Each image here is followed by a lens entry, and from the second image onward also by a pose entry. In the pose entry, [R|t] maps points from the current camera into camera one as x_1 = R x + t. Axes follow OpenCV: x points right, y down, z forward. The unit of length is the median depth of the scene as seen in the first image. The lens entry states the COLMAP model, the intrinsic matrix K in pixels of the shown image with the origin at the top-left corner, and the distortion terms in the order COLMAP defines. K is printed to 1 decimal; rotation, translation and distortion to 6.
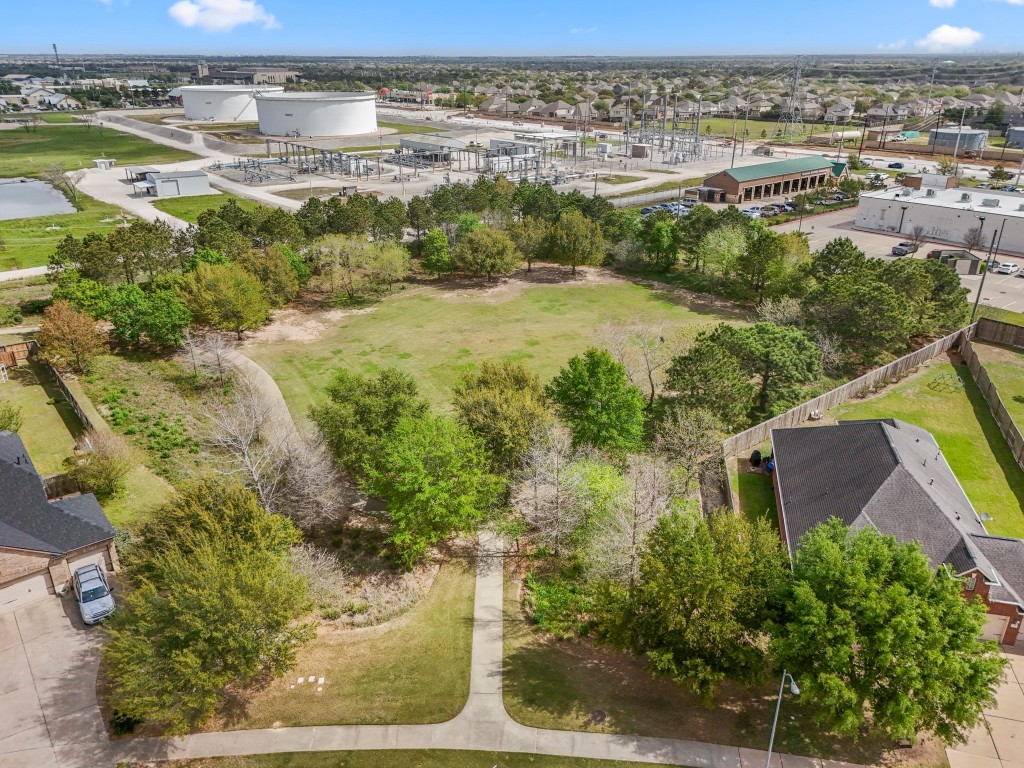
lens RADIAL K [[773.4, 0, 512.0], [0, 773.4, 384.0], [0, 0, 1]] dist [0.071127, -0.060967]
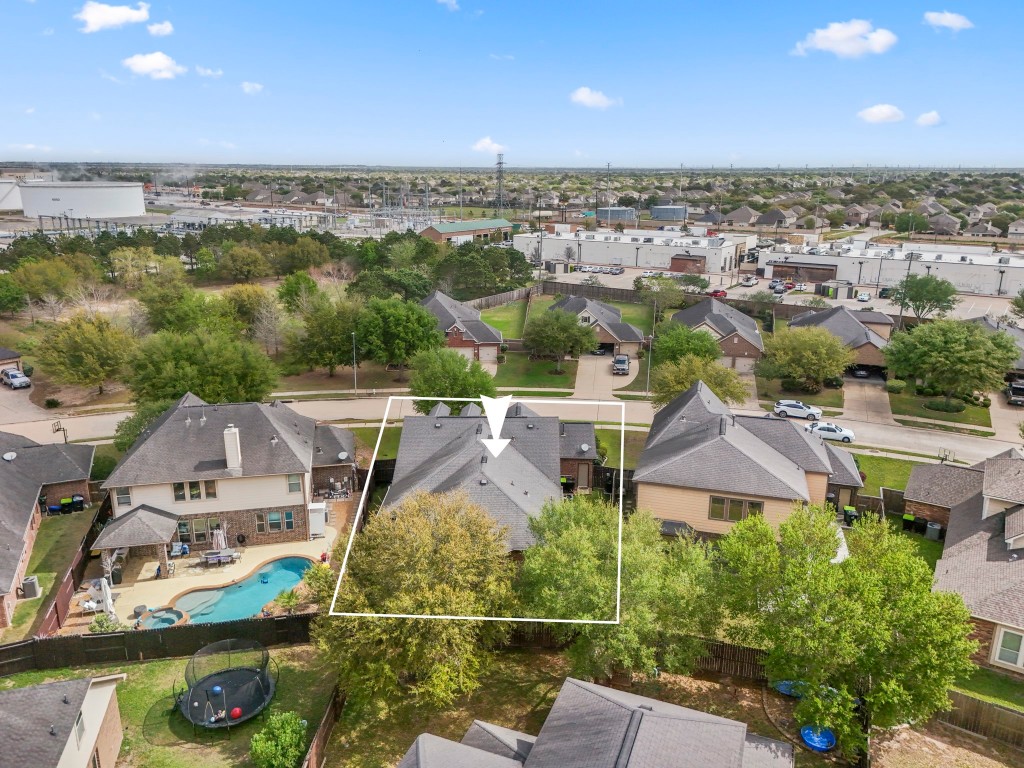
lens RADIAL K [[773.4, 0, 512.0], [0, 773.4, 384.0], [0, 0, 1]] dist [0.071127, -0.060967]
pose [[0.962698, -0.065332, 0.262572, 0.015189], [0.097706, 0.988872, -0.112182, 0.077865], [-0.252321, 0.133653, 0.958369, -0.141306]]
